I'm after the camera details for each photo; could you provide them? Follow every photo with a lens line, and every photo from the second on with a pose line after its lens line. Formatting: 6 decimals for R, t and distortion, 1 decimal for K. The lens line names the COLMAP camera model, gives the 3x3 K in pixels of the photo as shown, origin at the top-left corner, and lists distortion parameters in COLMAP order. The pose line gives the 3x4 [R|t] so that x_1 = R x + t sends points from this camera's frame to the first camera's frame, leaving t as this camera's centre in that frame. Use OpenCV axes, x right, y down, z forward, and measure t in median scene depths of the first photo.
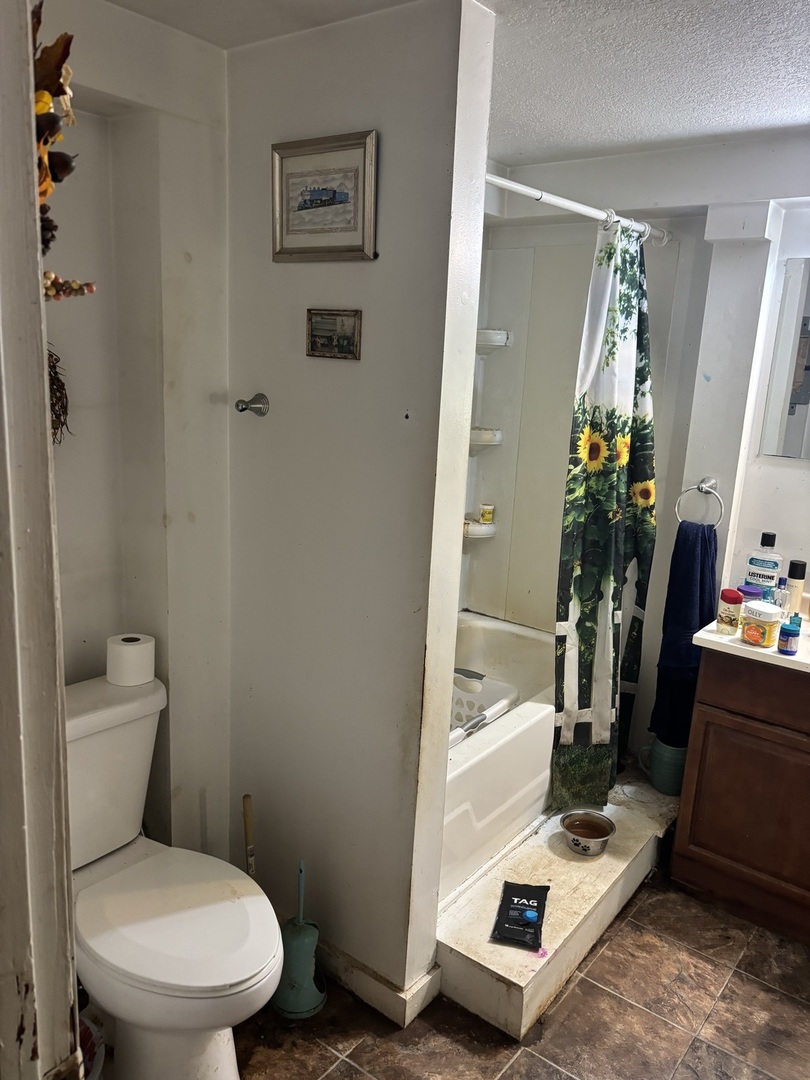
lens RADIAL K [[804.6, 0, 420.9], [0, 804.6, 533.4], [0, 0, 1]] dist [0.036562, -0.047863]
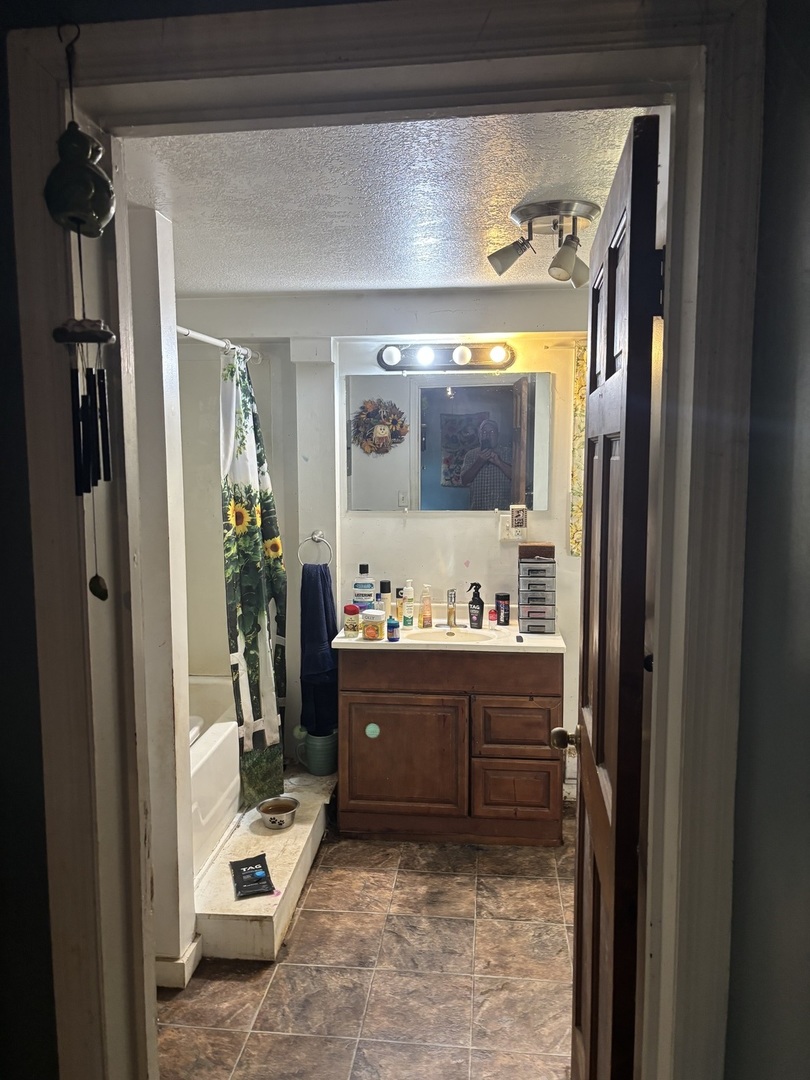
lens RADIAL K [[804.6, 0, 420.9], [0, 804.6, 533.4], [0, 0, 1]] dist [0.036562, -0.047863]
pose [[0.838717, -0.106515, 0.534049, -0.239781], [0.160071, 0.985582, -0.054818, 0.041473], [-0.520510, 0.131463, 0.843675, -0.252591]]
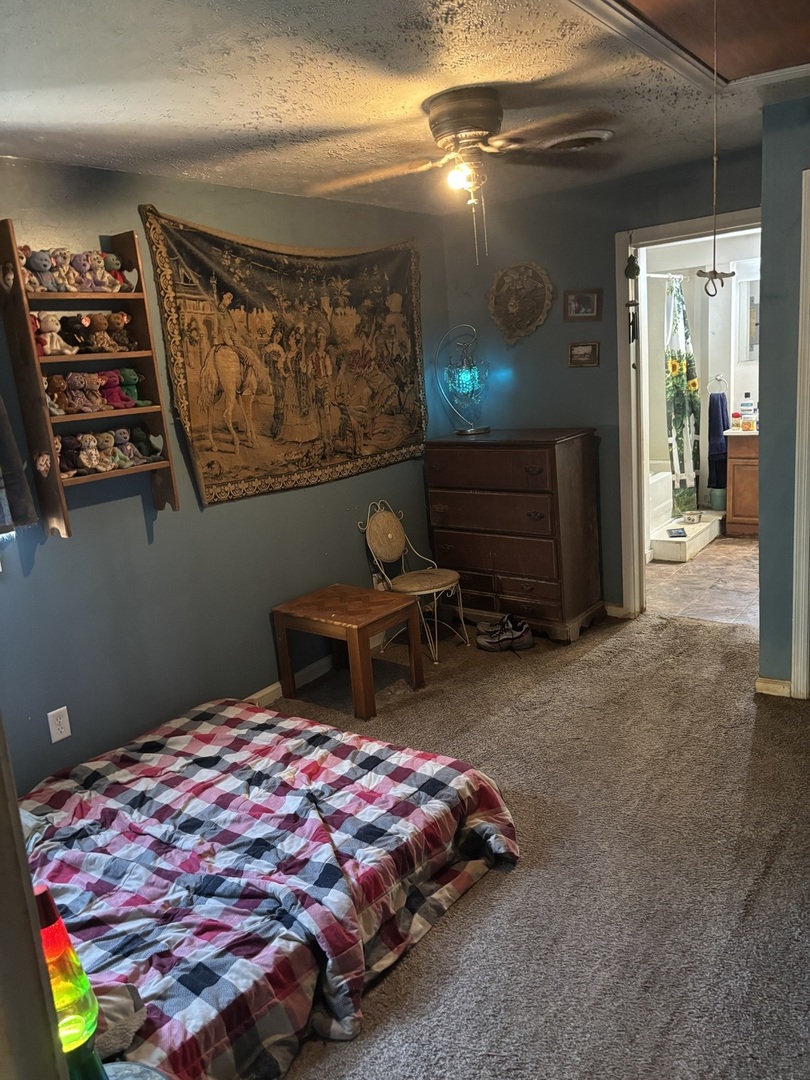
lens RADIAL K [[804.6, 0, 420.9], [0, 804.6, 533.4], [0, 0, 1]] dist [0.036562, -0.047863]
pose [[0.990668, -0.135499, 0.014695, -0.677287], [0.135597, 0.990747, -0.005841, 0.319449], [-0.013767, 0.007779, 0.999875, -1.510338]]
